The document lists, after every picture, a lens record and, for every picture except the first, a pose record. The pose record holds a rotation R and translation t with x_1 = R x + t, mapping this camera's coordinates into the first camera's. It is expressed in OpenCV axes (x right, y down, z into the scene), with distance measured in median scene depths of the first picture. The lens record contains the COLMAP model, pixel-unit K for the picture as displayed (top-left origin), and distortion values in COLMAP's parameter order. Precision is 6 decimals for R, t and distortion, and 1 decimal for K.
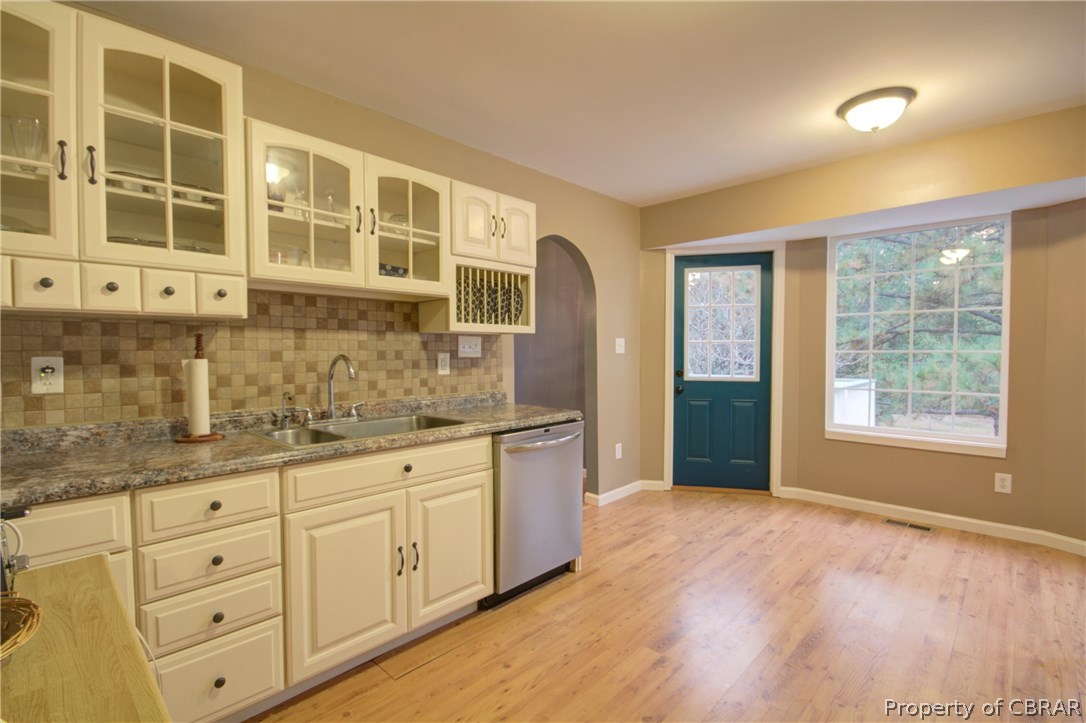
lens RADIAL K [[492.1, 0, 542.5], [0, 492.1, 365.2], [0, 0, 1]] dist [0.001664, 0.000049]
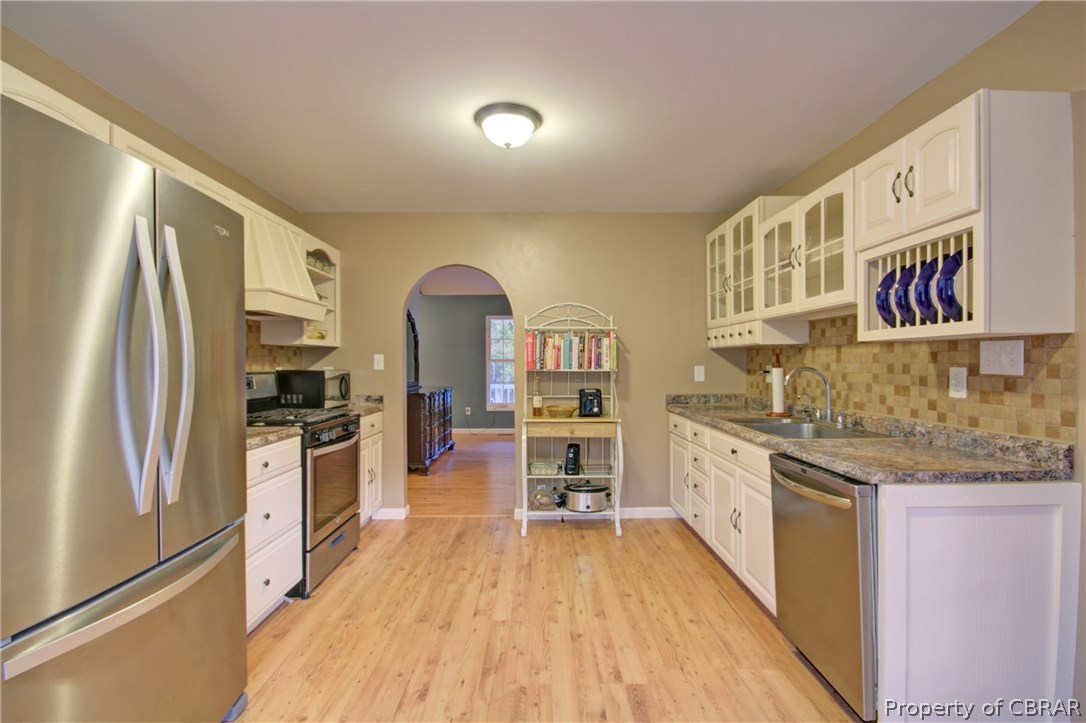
lens RADIAL K [[492.1, 0, 543.9], [0, 492.1, 361.0], [0, 0, 1]] dist [0.001664, 0.000049]
pose [[-0.707867, 0.003174, -0.706338, 0.781831], [-0.014818, 0.999703, 0.019342, -0.042065], [0.706190, 0.024159, -0.707610, 1.179988]]
